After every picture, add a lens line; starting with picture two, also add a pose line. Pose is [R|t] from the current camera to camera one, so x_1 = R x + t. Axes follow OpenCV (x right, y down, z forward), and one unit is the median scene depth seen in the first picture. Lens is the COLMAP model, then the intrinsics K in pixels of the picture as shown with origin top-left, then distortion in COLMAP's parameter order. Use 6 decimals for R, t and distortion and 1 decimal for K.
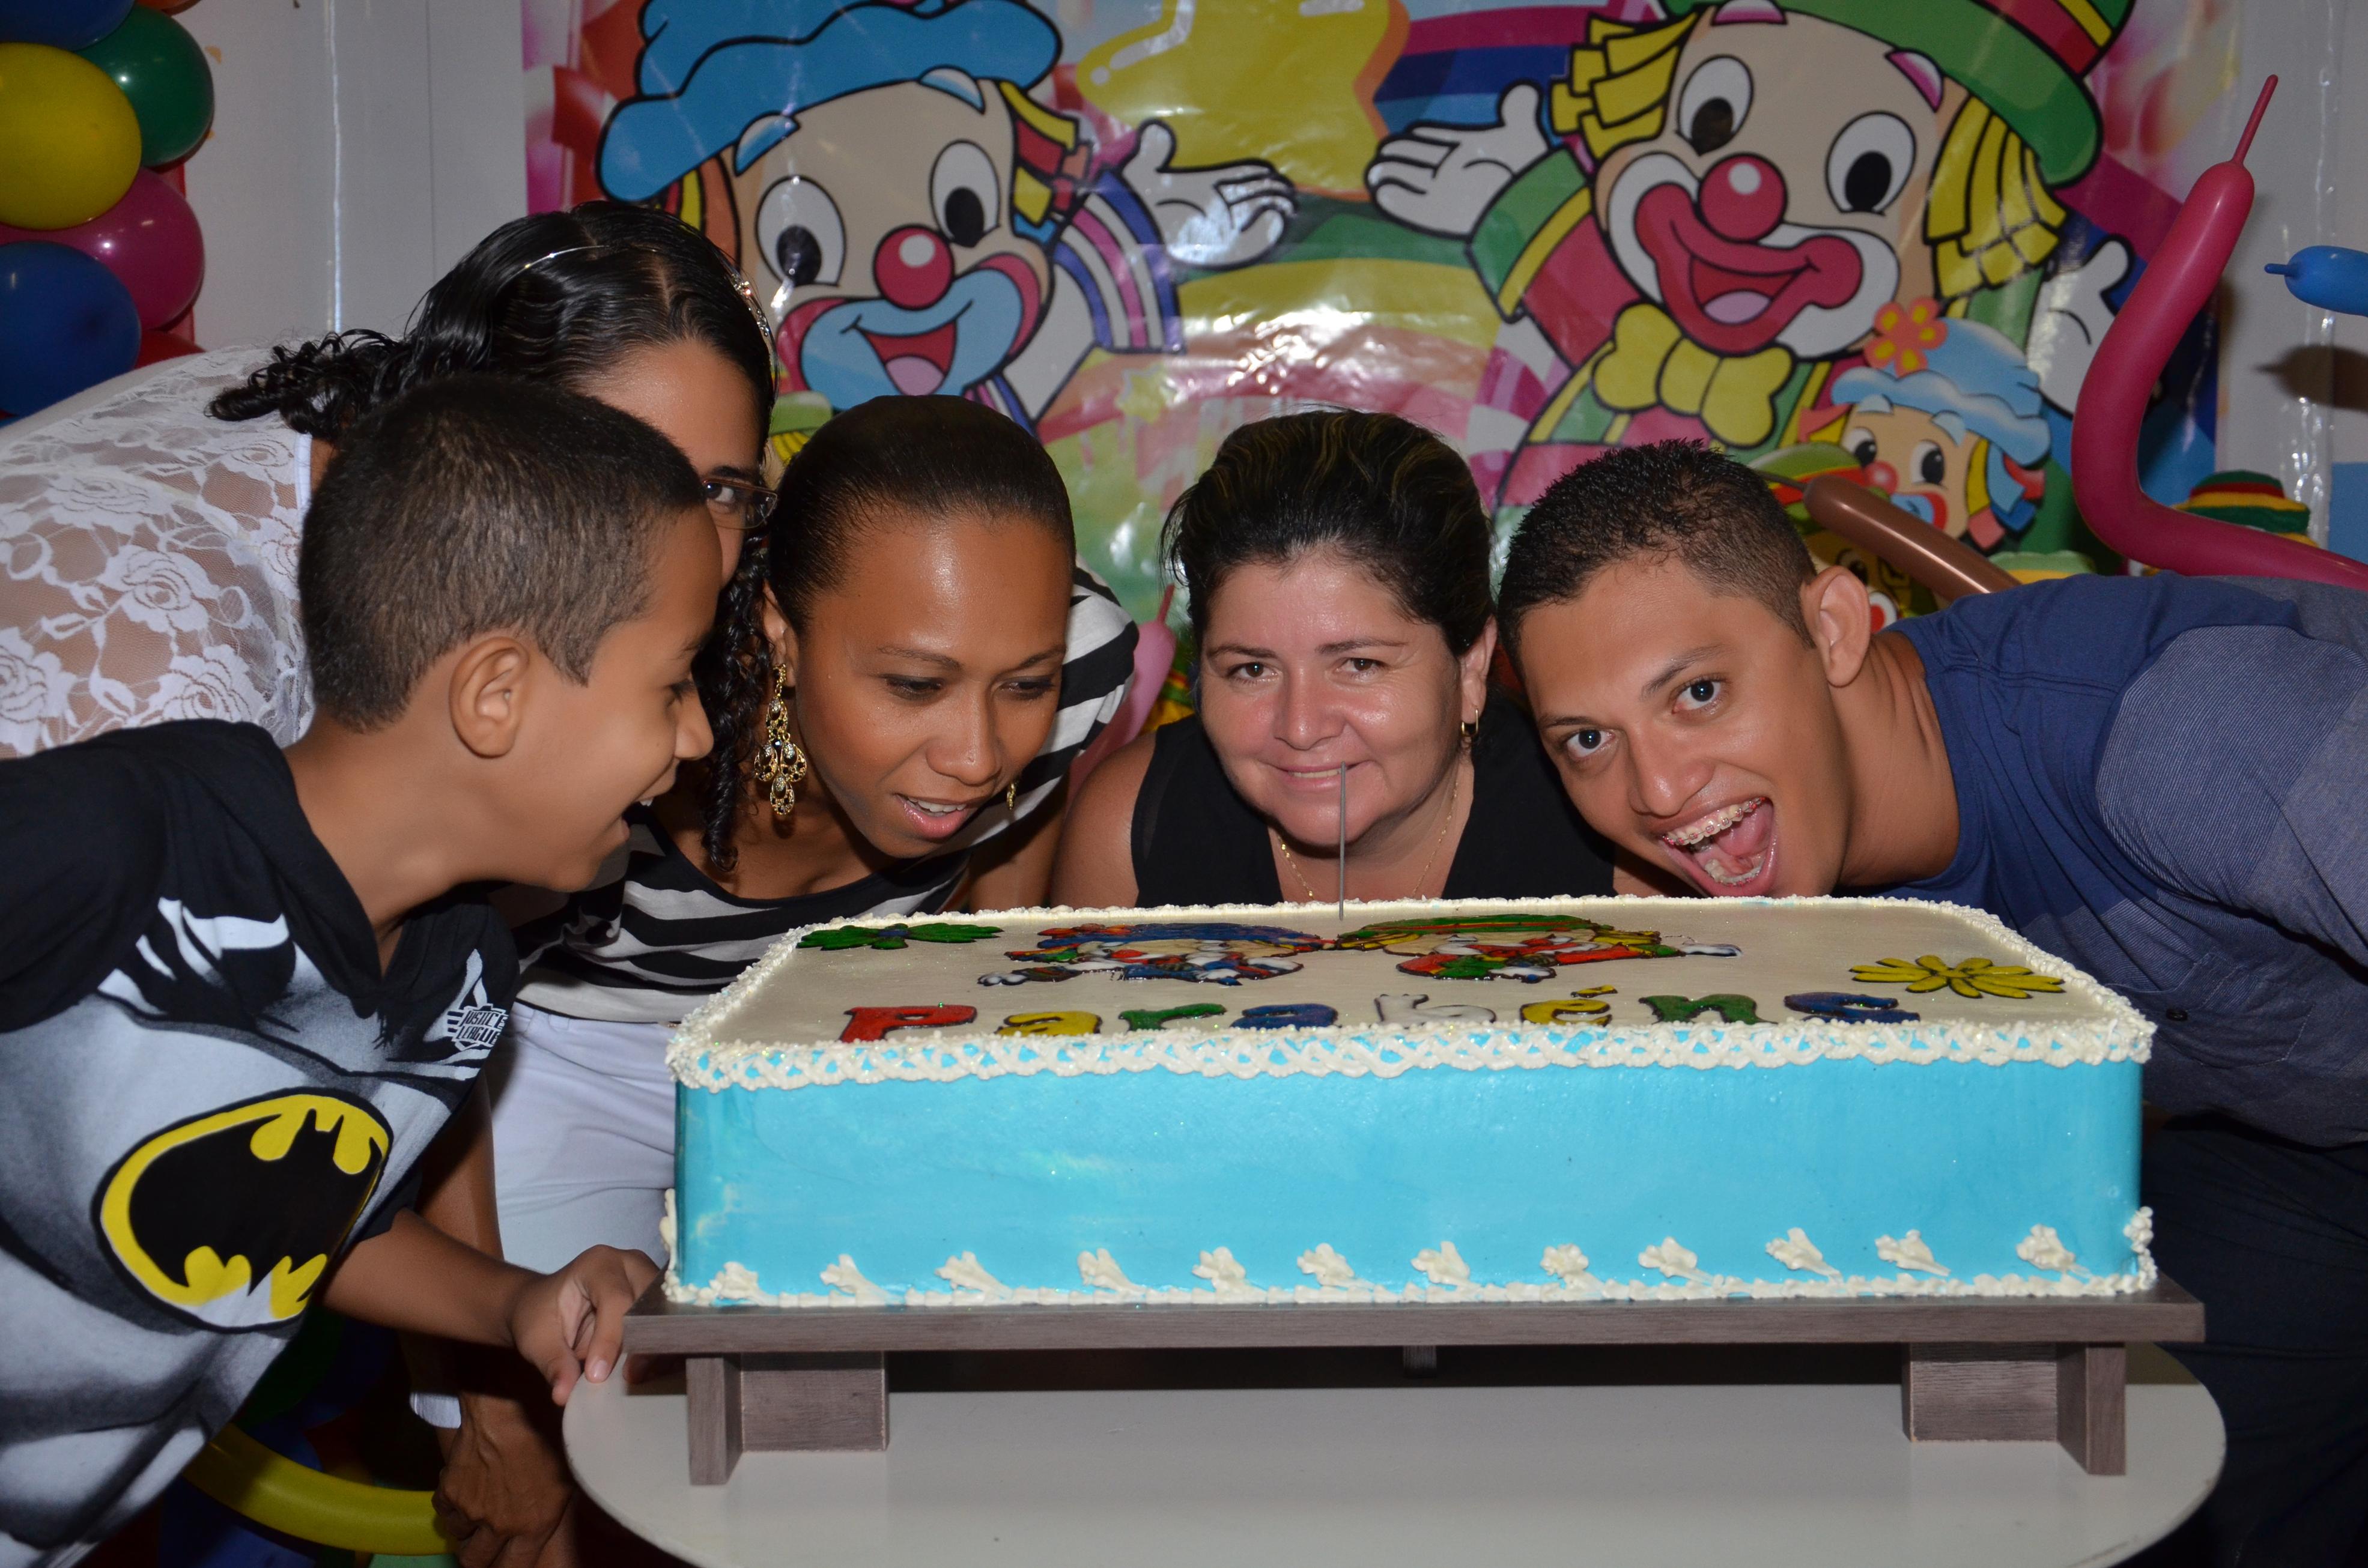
lens RADIAL K [[3104.9, 0, 1197.5], [0, 3104.9, 780.0], [0, 0, 1]] dist [0.050001, 0.424796]
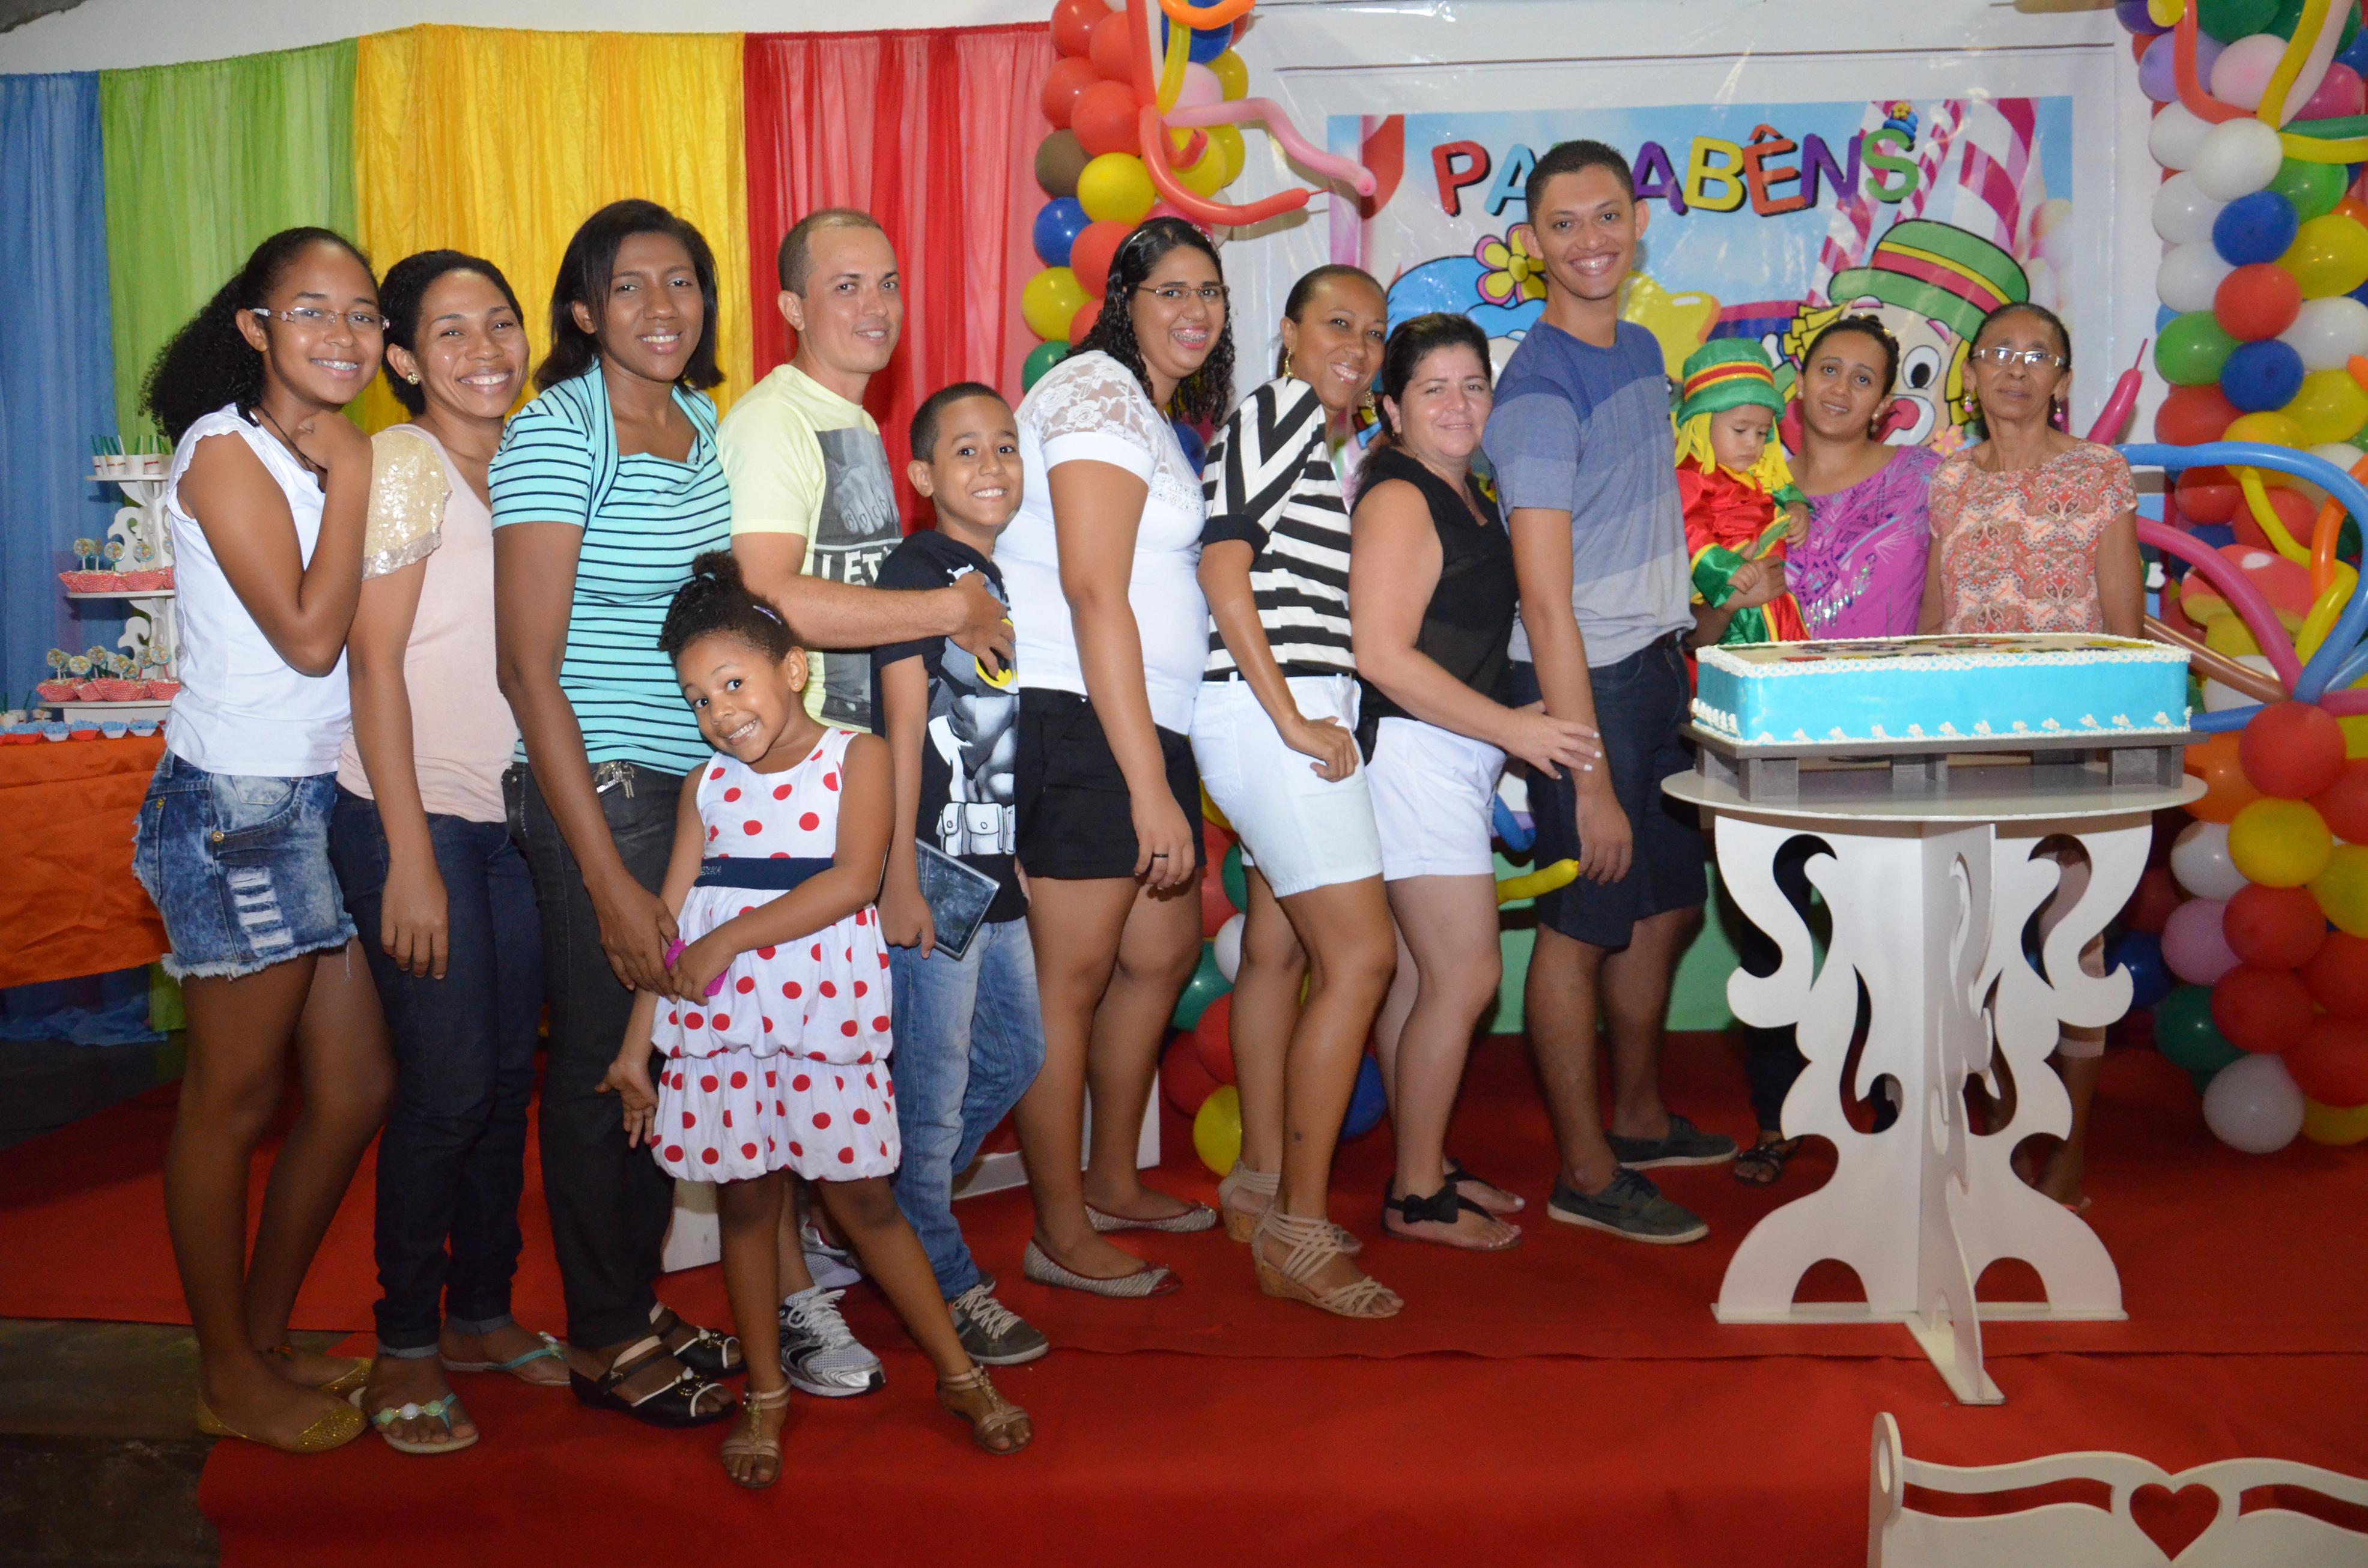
lens RADIAL K [[1862.2, 0, 1205.1], [0, 1862.2, 776.6], [0, 0, 1]] dist [-0.163332, 0.133231]
pose [[0.998556, -0.019787, -0.049939, -0.250284], [0.021317, 0.999314, 0.030296, 0.052044], [0.049306, -0.031317, 0.998293, -0.364528]]
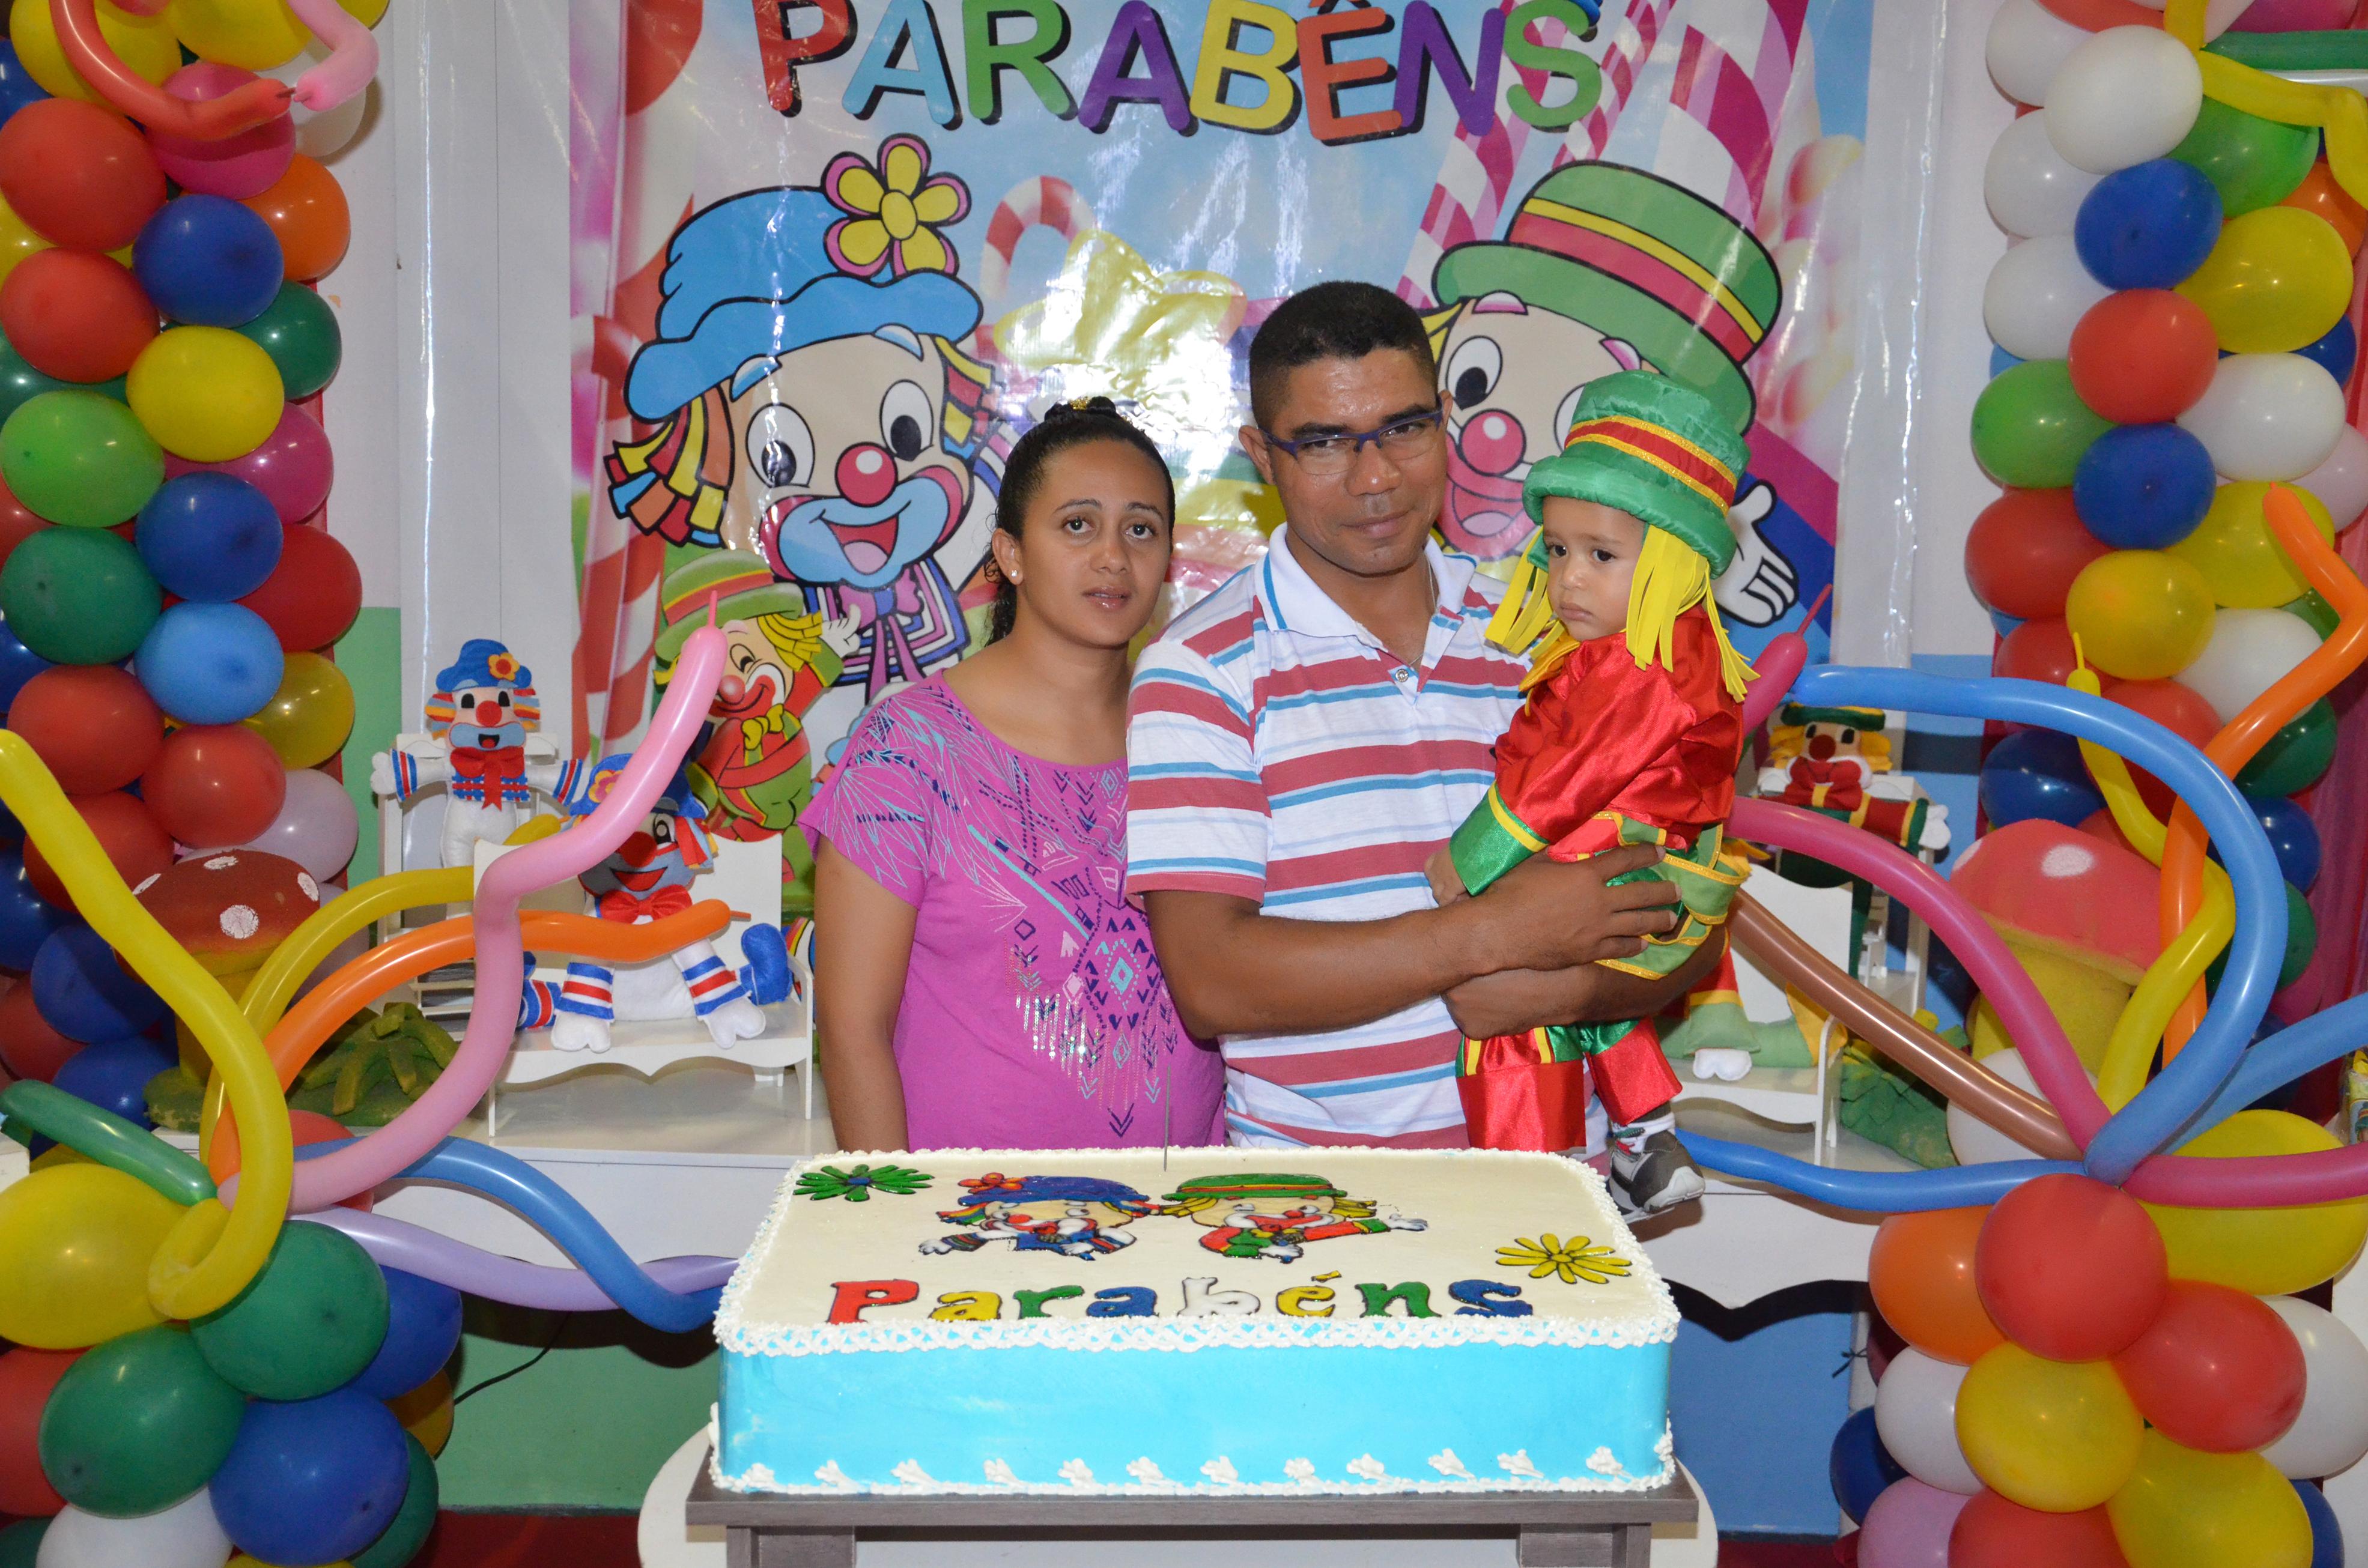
lens RADIAL K [[2578.7, 0, 1206.9], [0, 2578.7, 778.5], [0, 0, 1]] dist [-0.032571, 0.308311]
pose [[0.998530, 0.020348, 0.050237, 0.000311], [-0.023135, 0.998190, 0.055516, -0.101697], [-0.049016, -0.056596, 0.997193, -0.100740]]
